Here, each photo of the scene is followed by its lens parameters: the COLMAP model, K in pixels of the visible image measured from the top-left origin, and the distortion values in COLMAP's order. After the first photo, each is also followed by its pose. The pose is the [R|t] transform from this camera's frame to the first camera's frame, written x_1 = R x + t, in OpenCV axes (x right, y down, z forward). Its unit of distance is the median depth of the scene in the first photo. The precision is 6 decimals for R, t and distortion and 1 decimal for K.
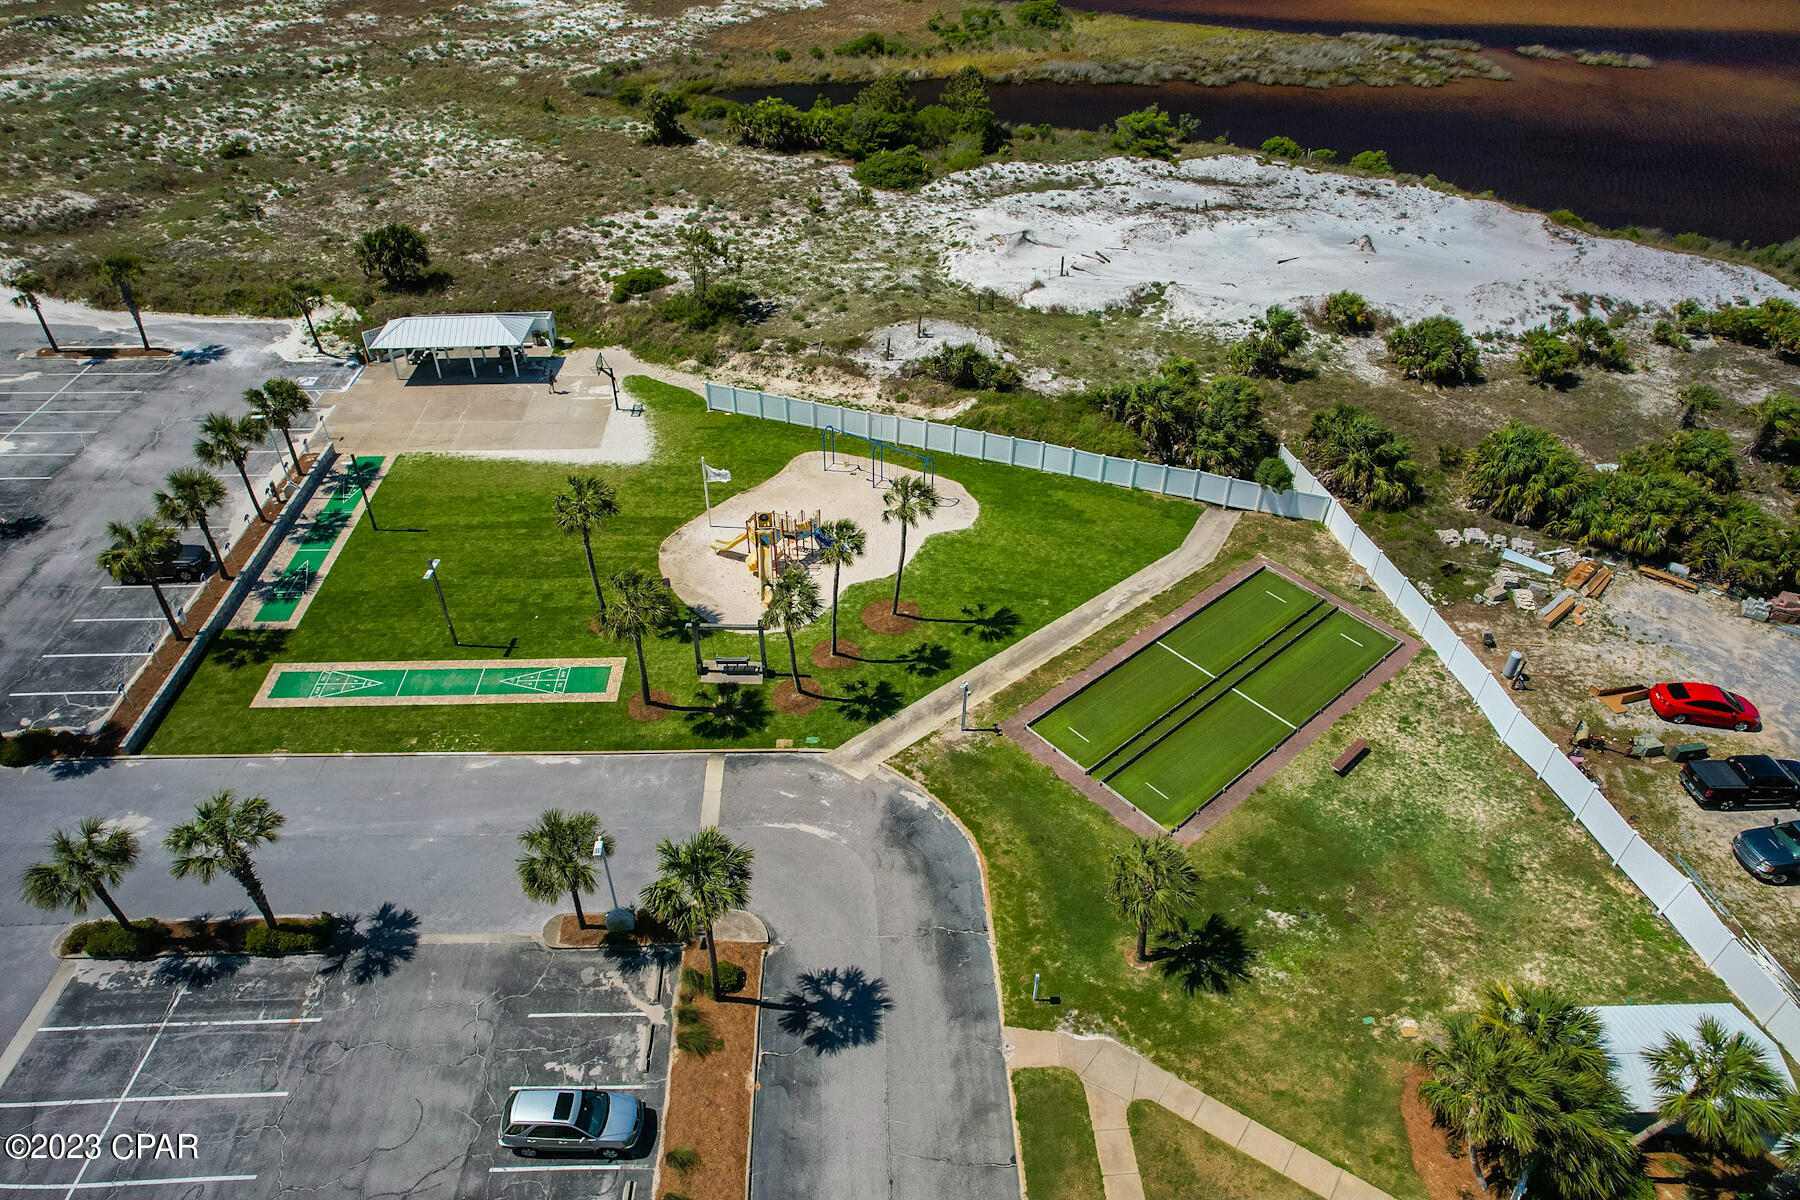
lens RADIAL K [[1150.9, 0, 900.3], [0, 1150.9, 590.2], [0, 0, 1]] dist [-0.085318, 0.079262]
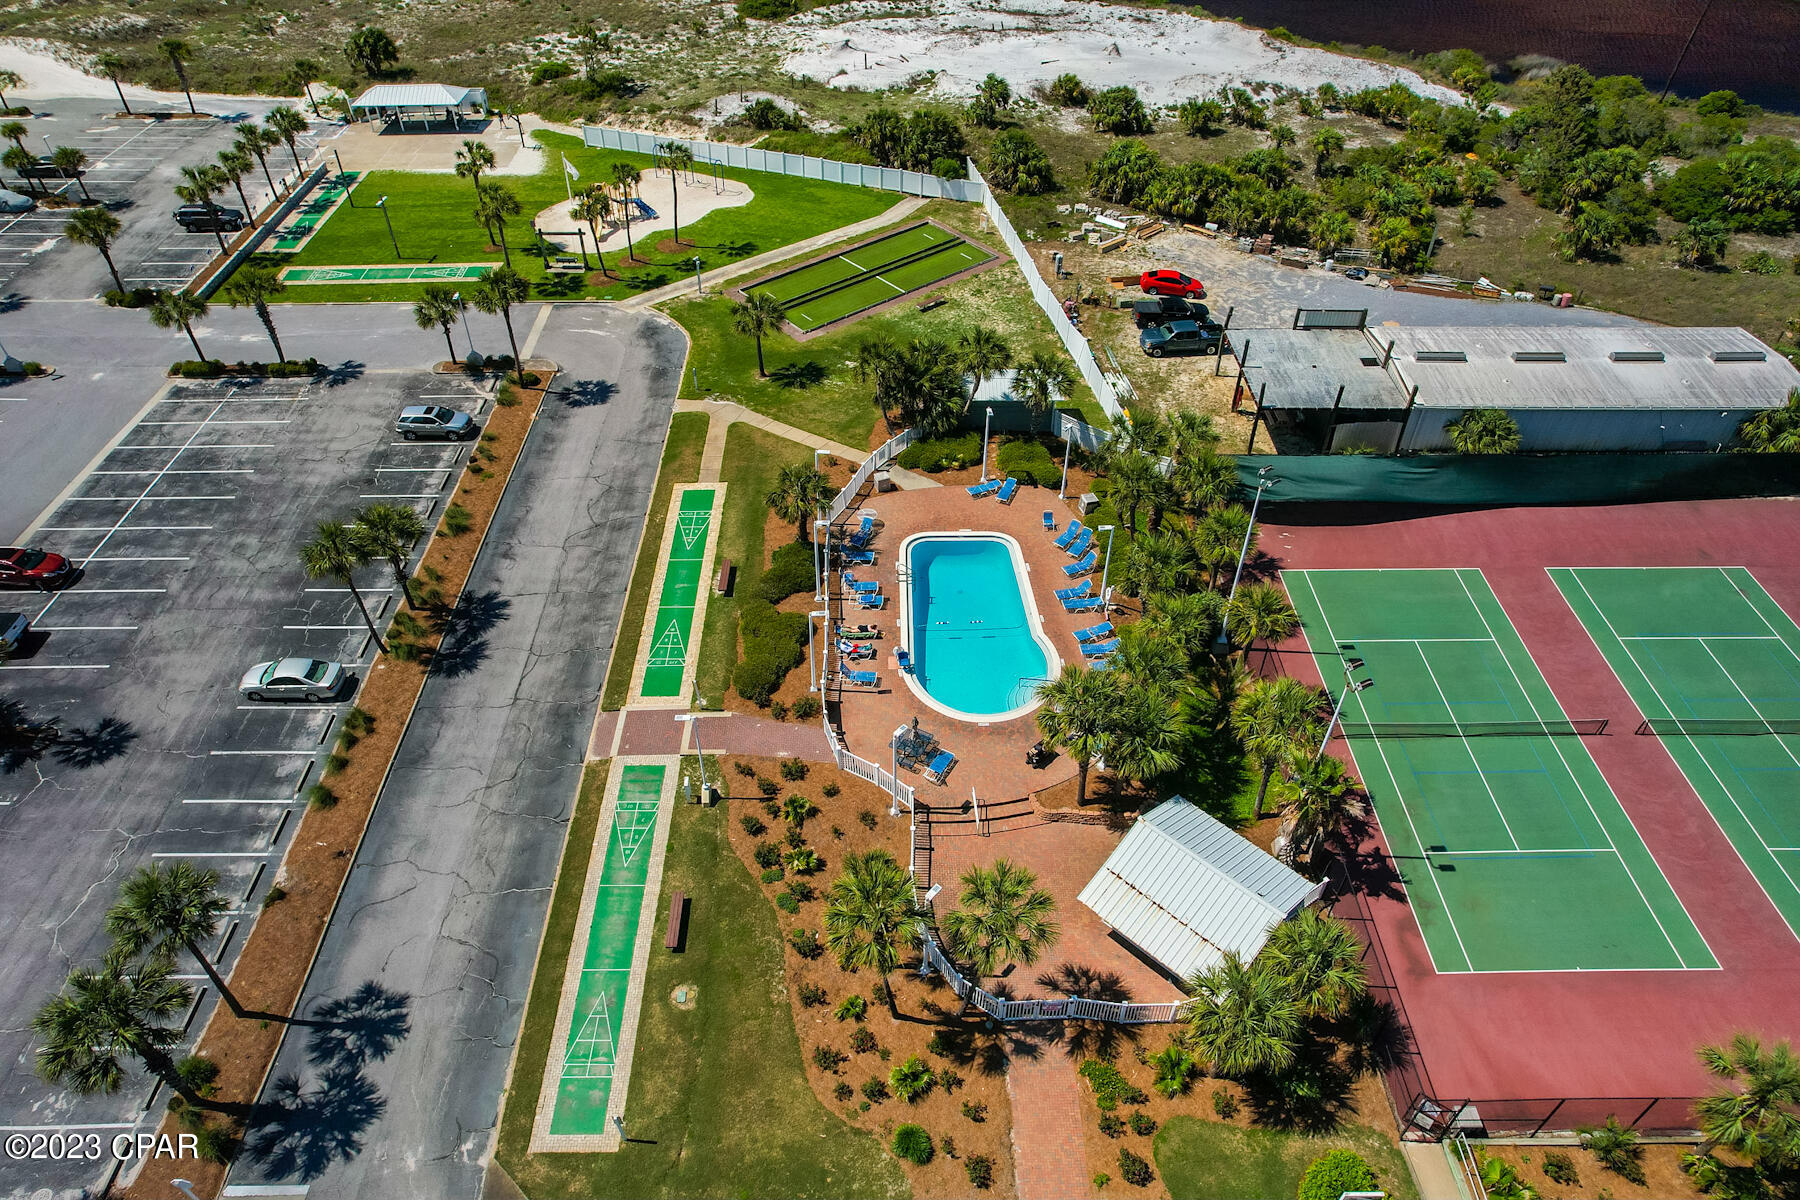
lens RADIAL K [[1150.9, 0, 900.3], [0, 1150.9, 590.2], [0, 0, 1]] dist [-0.085318, 0.079262]
pose [[0.999729, 0.010106, -0.020974, 0.243692], [-0.008778, 0.998007, 0.062489, 0.284313], [0.021563, -0.062288, 0.997825, -0.413619]]
